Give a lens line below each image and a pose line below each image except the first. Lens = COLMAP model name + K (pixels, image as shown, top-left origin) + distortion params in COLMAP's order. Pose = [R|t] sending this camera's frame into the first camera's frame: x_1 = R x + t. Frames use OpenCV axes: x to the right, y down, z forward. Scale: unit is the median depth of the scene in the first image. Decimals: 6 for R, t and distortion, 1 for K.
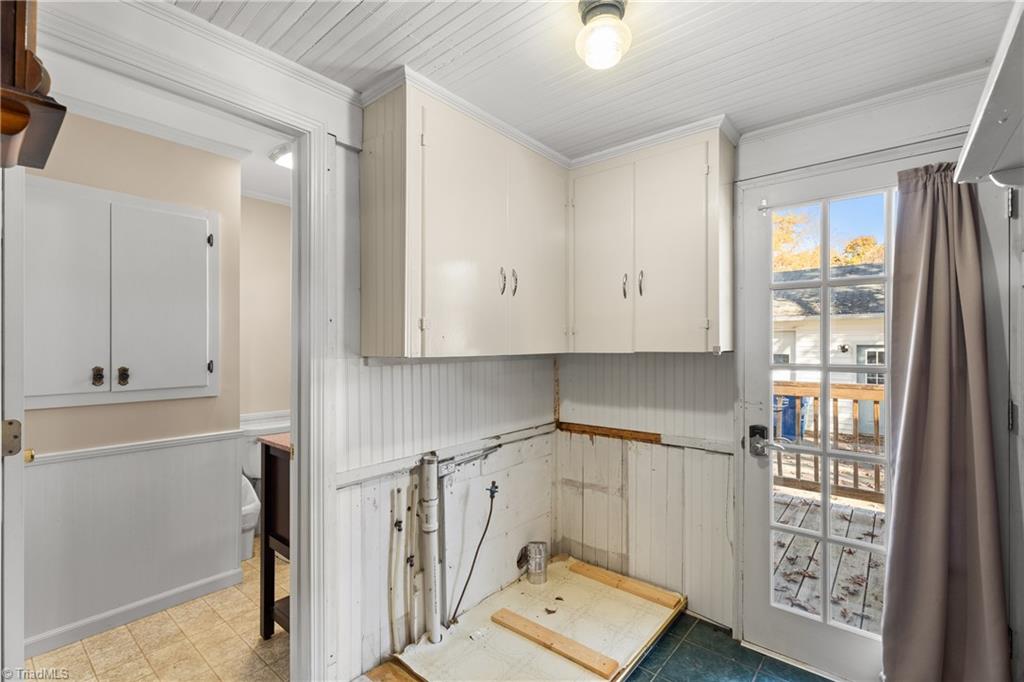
lens RADIAL K [[460.0, 0, 515.9], [0, 460.0, 348.7], [0, 0, 1]] dist [-0.001189, -0.000117]
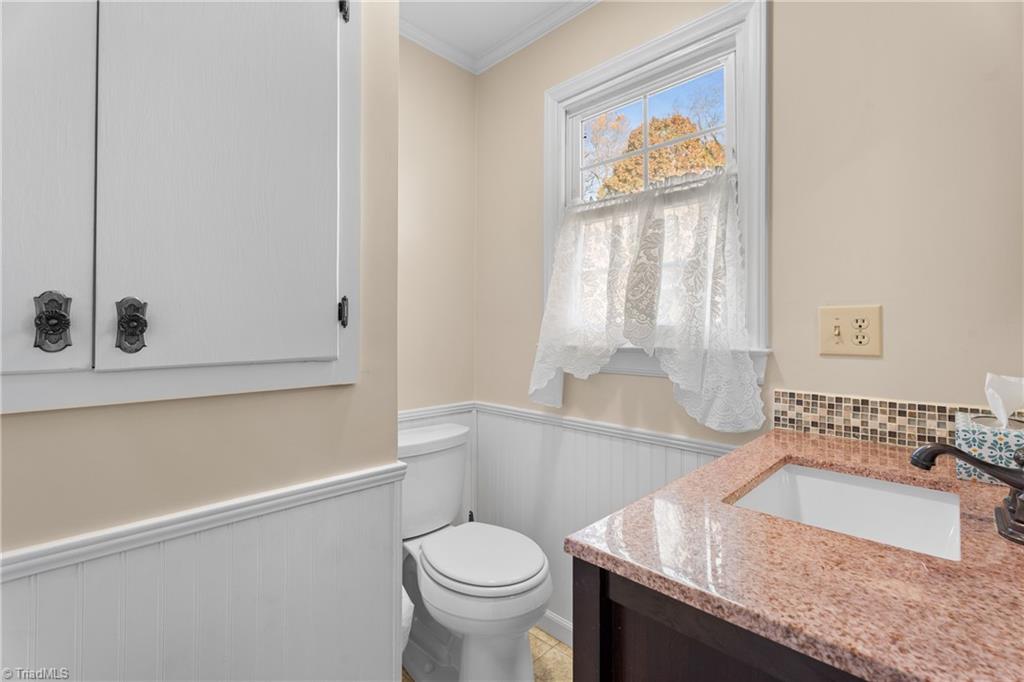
lens RADIAL K [[460.0, 0, 507.9], [0, 460.0, 331.3], [0, 0, 1]] dist [-0.001189, -0.000117]
pose [[0.996564, 0.005530, -0.082637, -0.554305], [-0.005484, 0.999985, 0.000787, 0.063095], [0.082641, -0.000331, 0.996579, 0.691145]]
